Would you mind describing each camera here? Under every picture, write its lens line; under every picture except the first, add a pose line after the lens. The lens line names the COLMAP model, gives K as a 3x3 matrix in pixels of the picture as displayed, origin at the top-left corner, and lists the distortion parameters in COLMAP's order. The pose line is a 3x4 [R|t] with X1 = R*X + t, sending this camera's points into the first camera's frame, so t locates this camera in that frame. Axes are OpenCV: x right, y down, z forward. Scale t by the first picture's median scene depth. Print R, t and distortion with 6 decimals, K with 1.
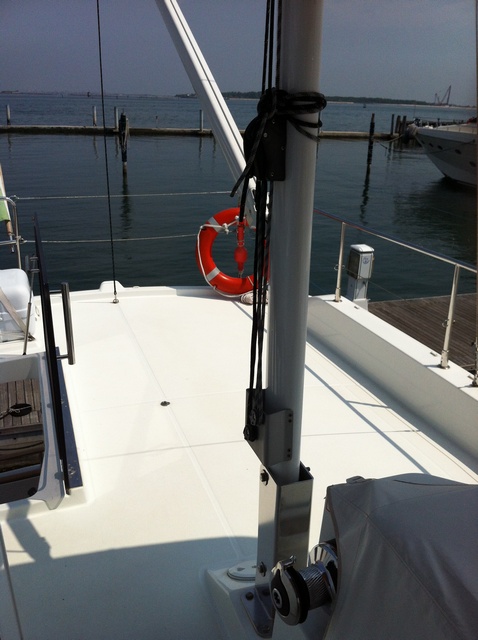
lens RADIAL K [[605.3, 0, 240.5], [0, 605.3, 338.9], [0, 0, 1]] dist [0.068324, -0.000412]
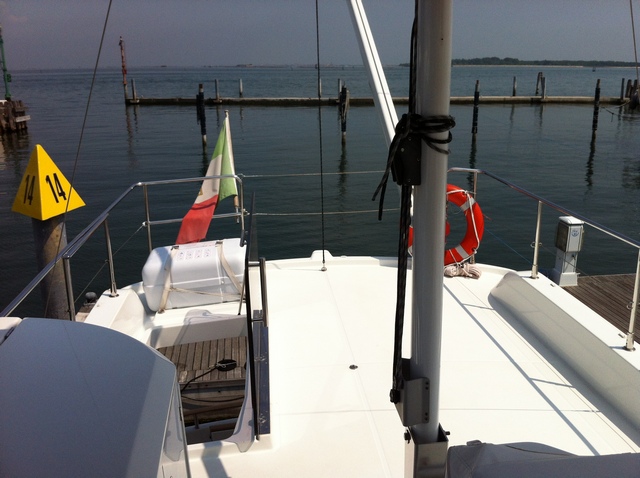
lens RADIAL K [[646.0, 0, 303.3], [0, 646.0, 239.8], [0, 0, 1]] dist [0.002061, -0.114711]
pose [[0.960345, 0.013913, -0.278467, 0.083418], [-0.040107, 0.995260, -0.088592, -0.011308], [0.275915, 0.096247, 0.956351, -0.112122]]
